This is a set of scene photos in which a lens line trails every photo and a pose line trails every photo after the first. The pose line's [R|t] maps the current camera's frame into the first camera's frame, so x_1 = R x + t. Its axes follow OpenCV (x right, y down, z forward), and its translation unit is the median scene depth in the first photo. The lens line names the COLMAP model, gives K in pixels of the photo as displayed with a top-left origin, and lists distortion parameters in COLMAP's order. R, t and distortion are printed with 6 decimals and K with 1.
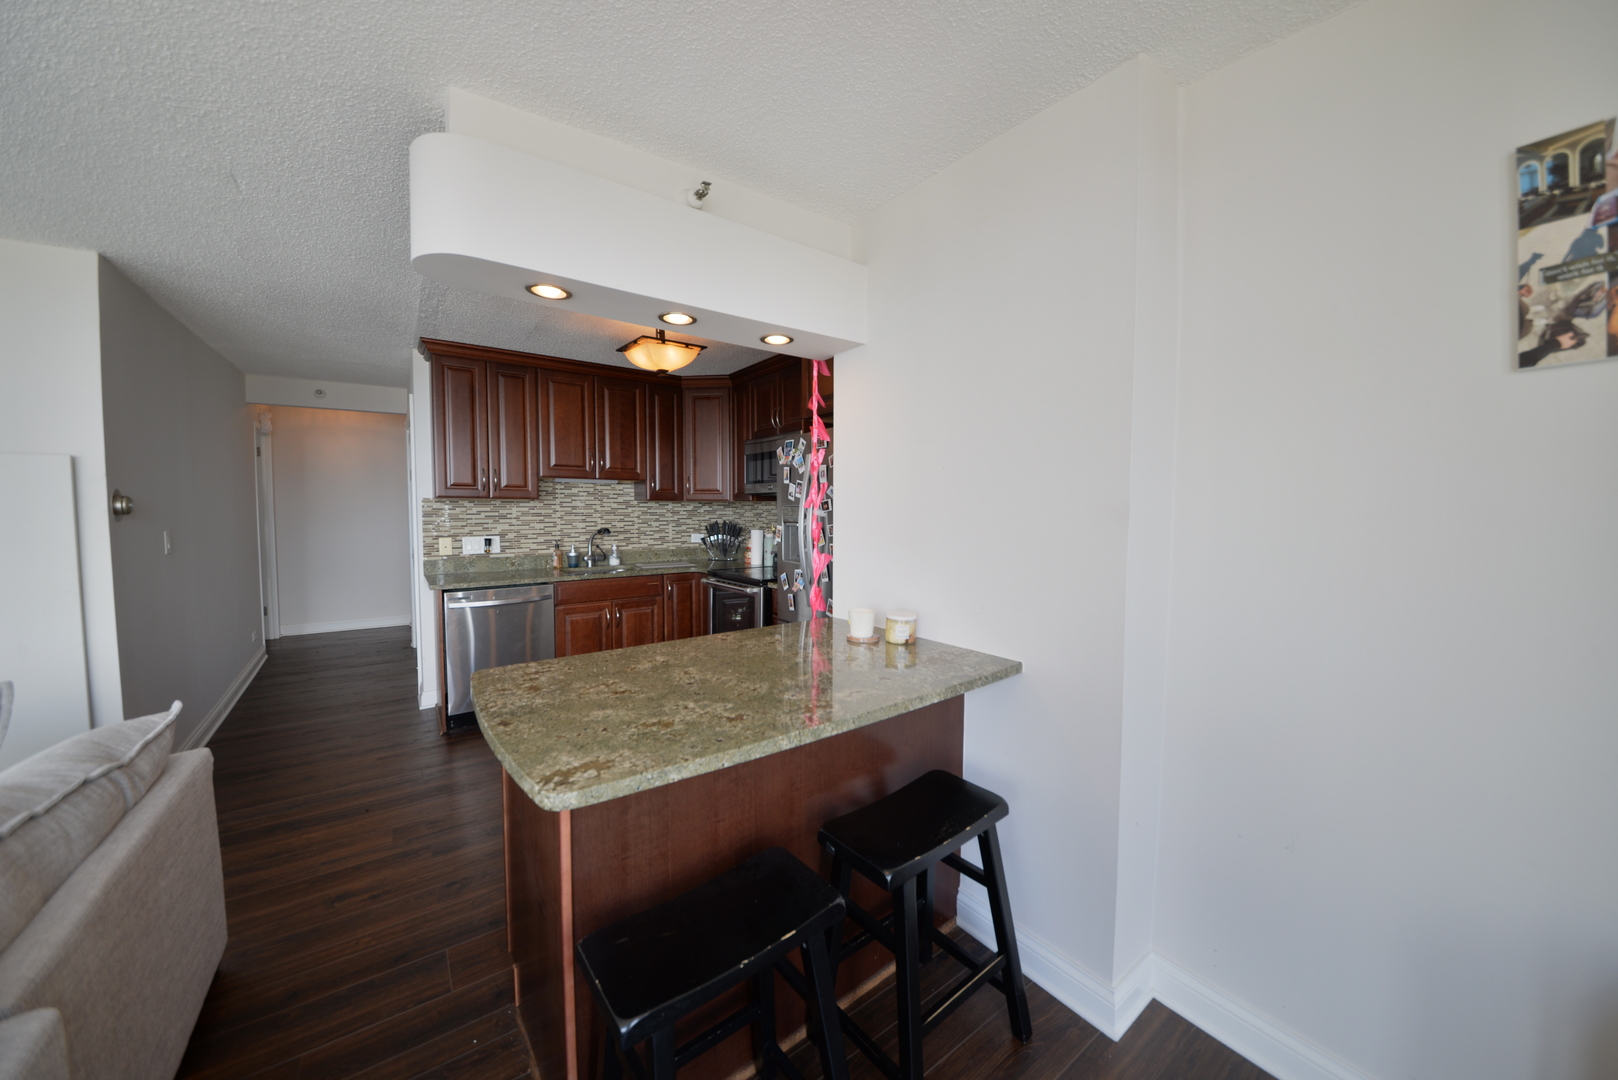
lens RADIAL K [[566.6, 0, 809.0], [0, 566.6, 540.0], [0, 0, 1]] dist [0.011369, -0.010451]
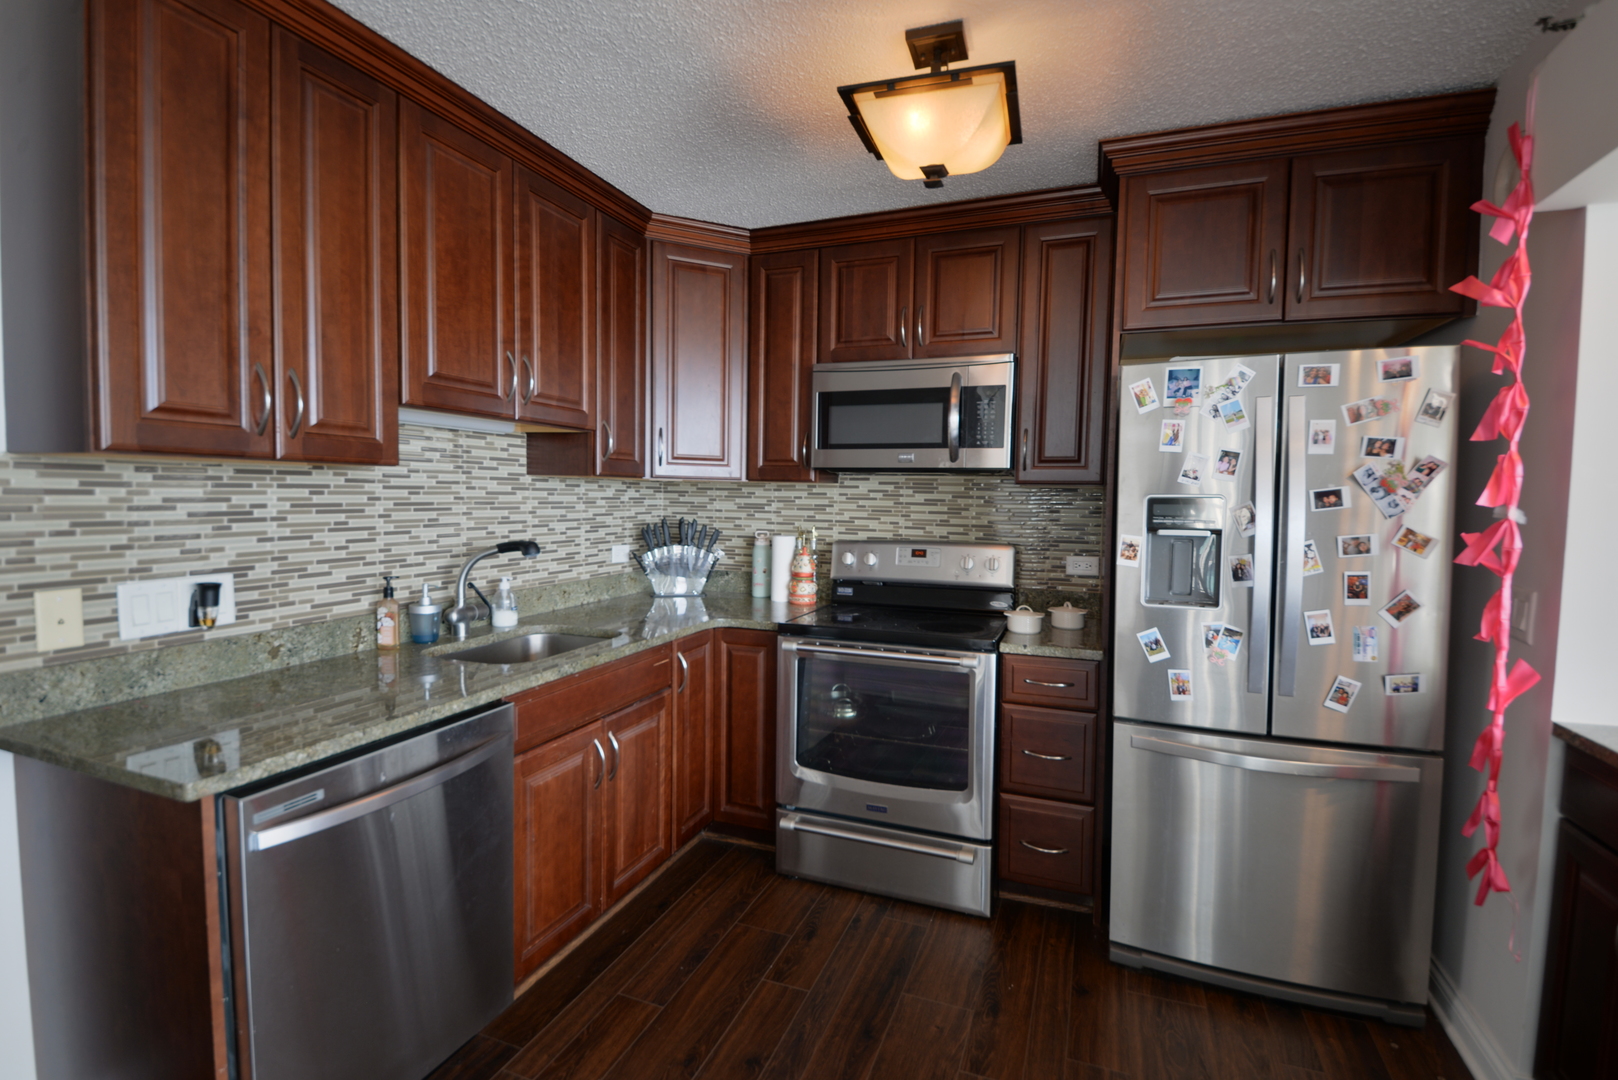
lens RADIAL K [[738.7, 0, 819.2], [0, 738.7, 539.9], [0, 0, 1]] dist [0.033572, -0.033371]
pose [[0.845241, -0.022356, 0.533918, -0.479482], [0.017136, 0.999745, 0.014734, -0.026602], [-0.534111, -0.003304, 0.845408, 0.441750]]
